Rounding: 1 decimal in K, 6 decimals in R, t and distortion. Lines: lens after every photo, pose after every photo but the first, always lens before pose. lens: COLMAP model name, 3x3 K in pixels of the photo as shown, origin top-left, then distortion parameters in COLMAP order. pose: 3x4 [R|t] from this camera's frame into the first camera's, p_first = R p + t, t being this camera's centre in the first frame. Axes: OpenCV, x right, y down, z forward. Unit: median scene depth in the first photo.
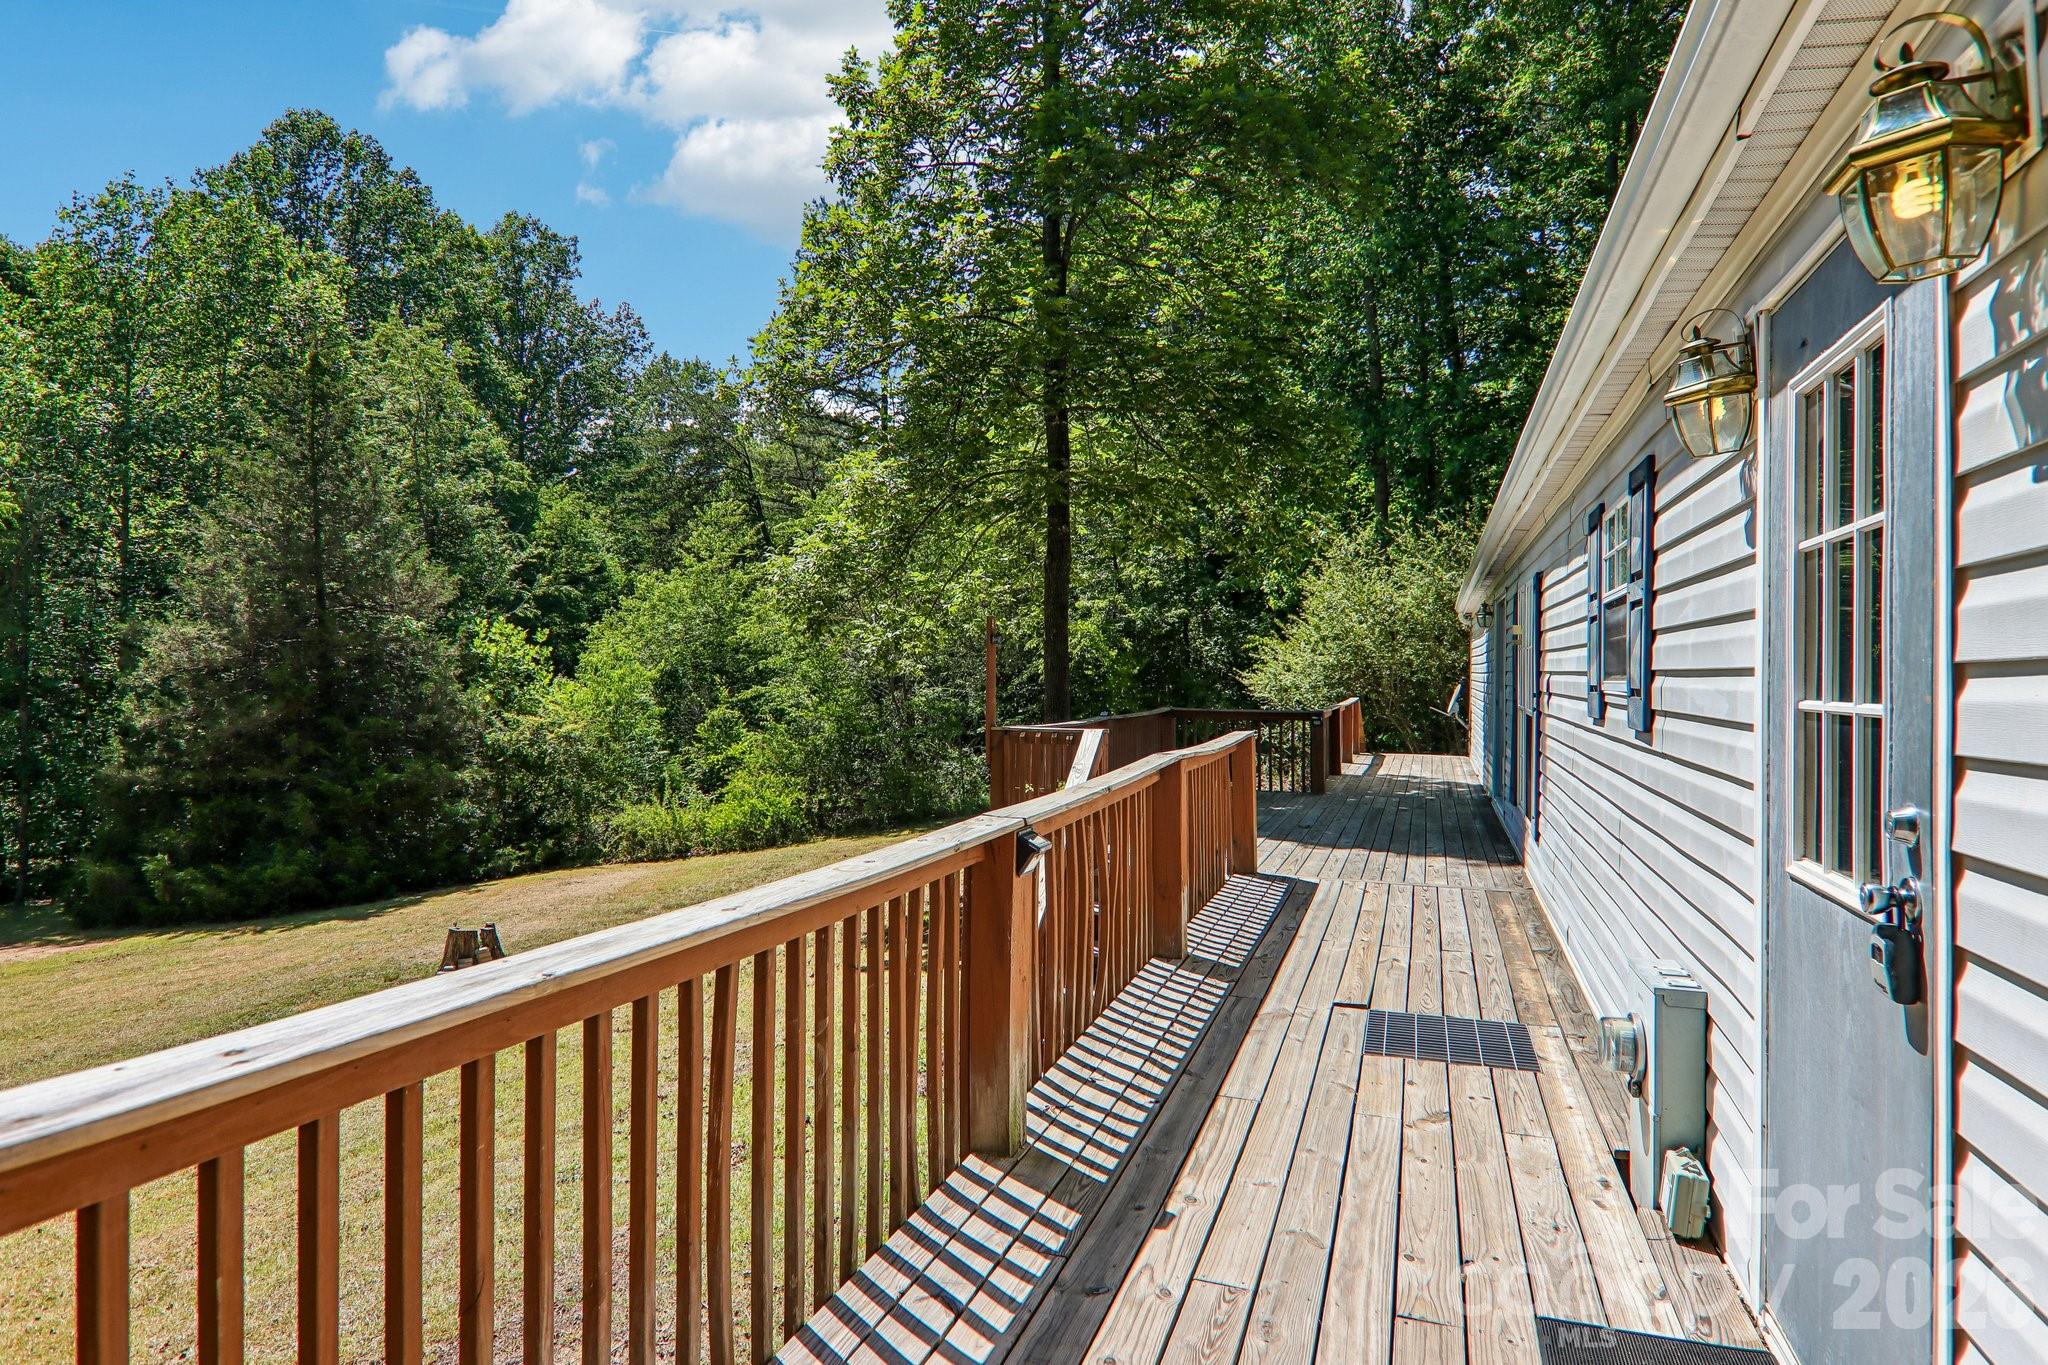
lens RADIAL K [[1164.0, 0, 1017.2], [0, 1164.0, 666.0], [0, 0, 1]] dist [-0.012933, 0.001347]
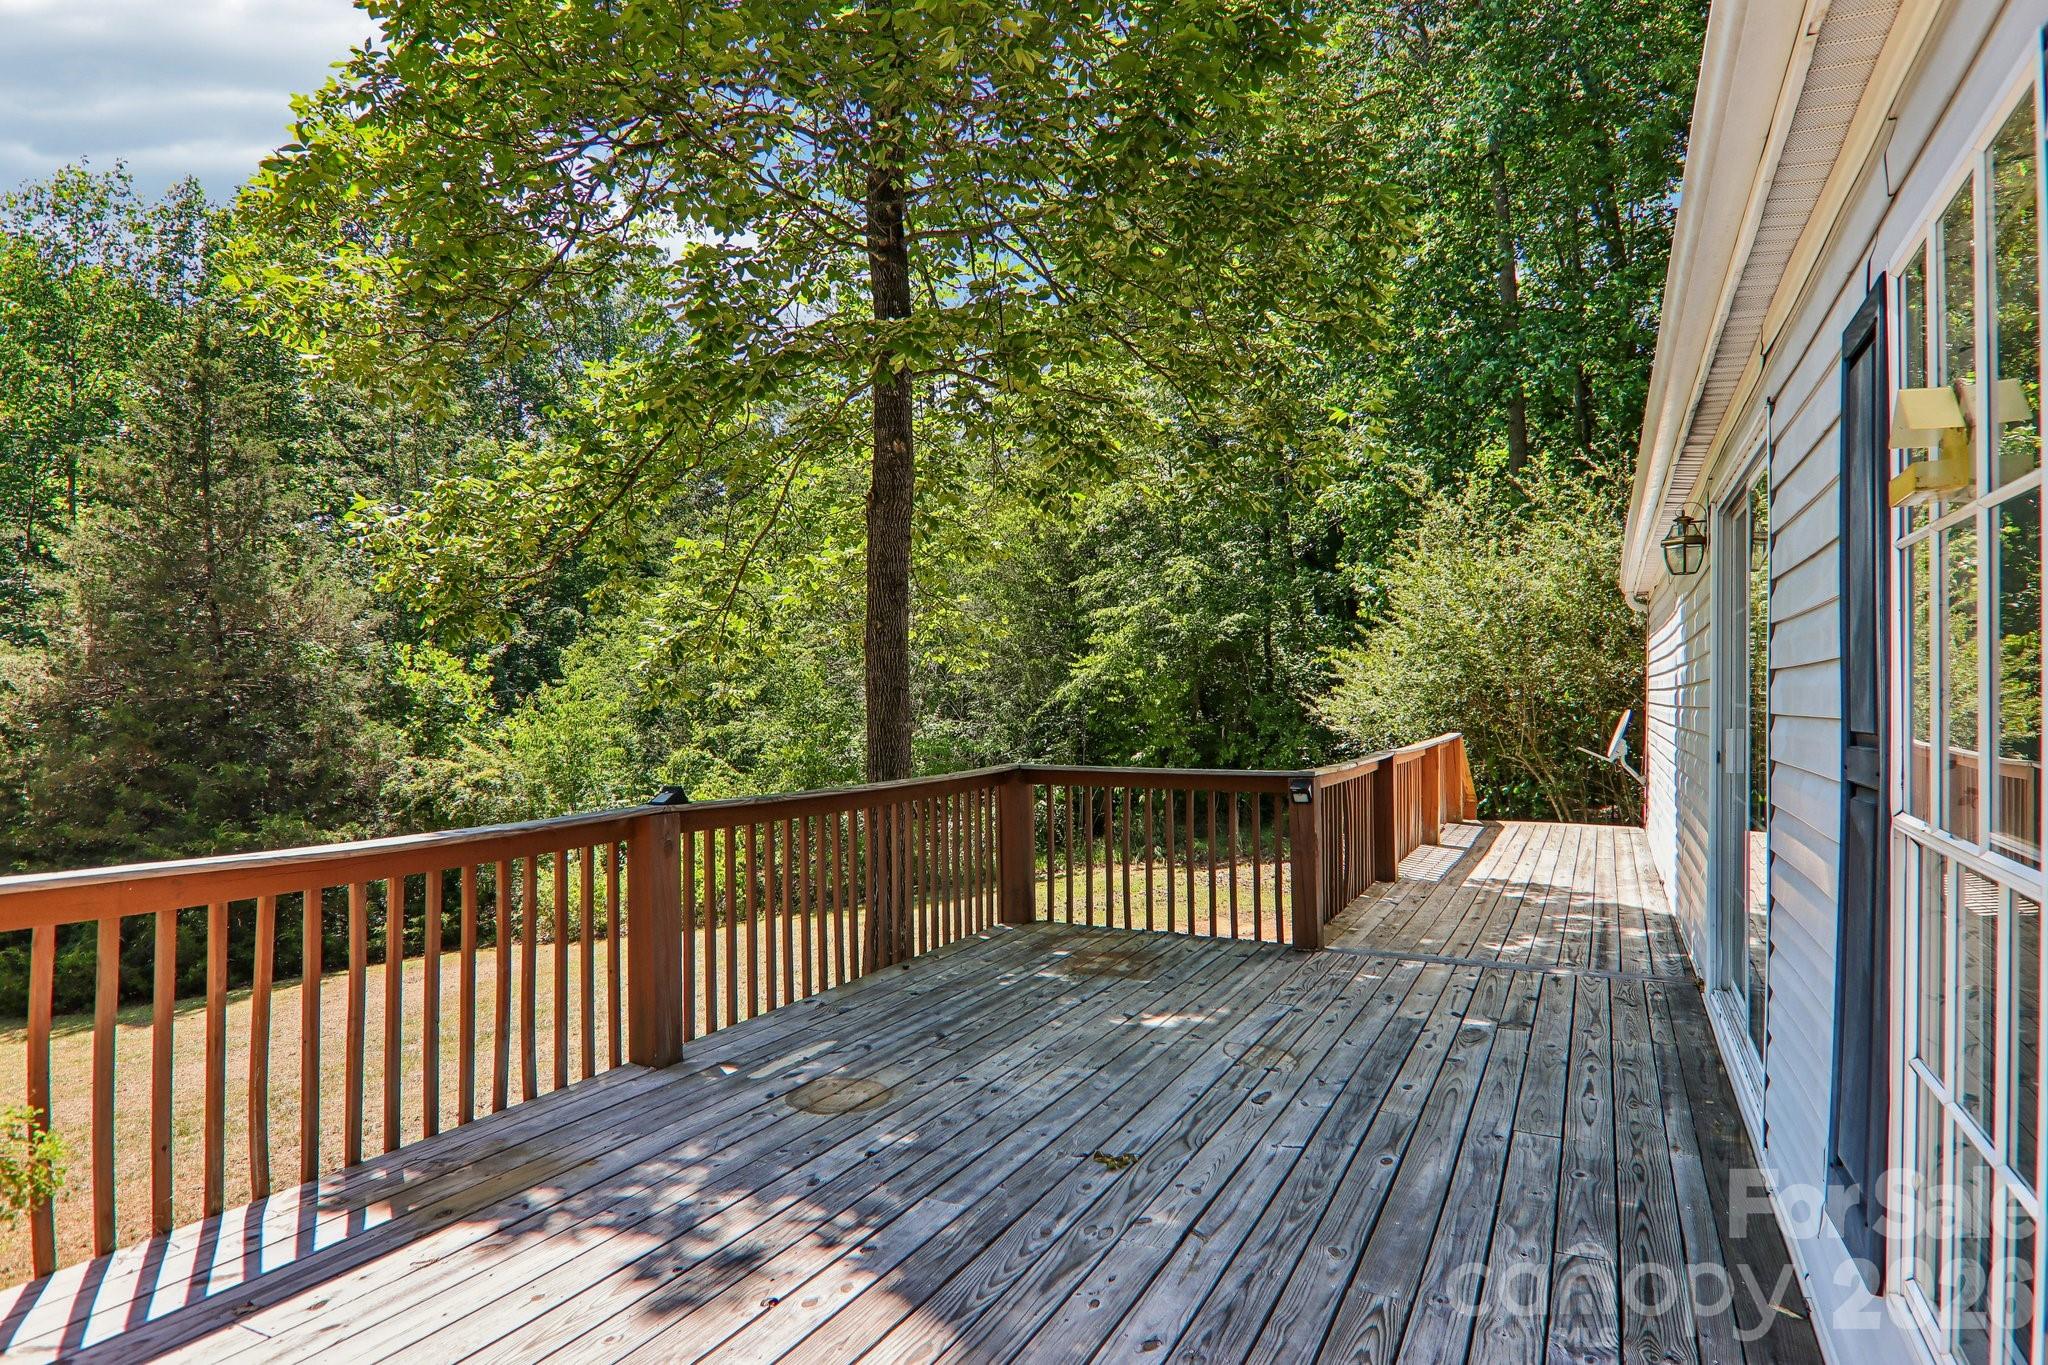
lens RADIAL K [[1164.0, 0, 1011.0], [0, 1164.0, 699.2], [0, 0, 1]] dist [-0.012933, 0.001347]
pose [[0.991756, -0.011319, -0.127637, 0.115489], [0.011709, 0.999929, 0.002307, 0.003874], [0.127602, -0.003782, 0.991818, 0.298376]]
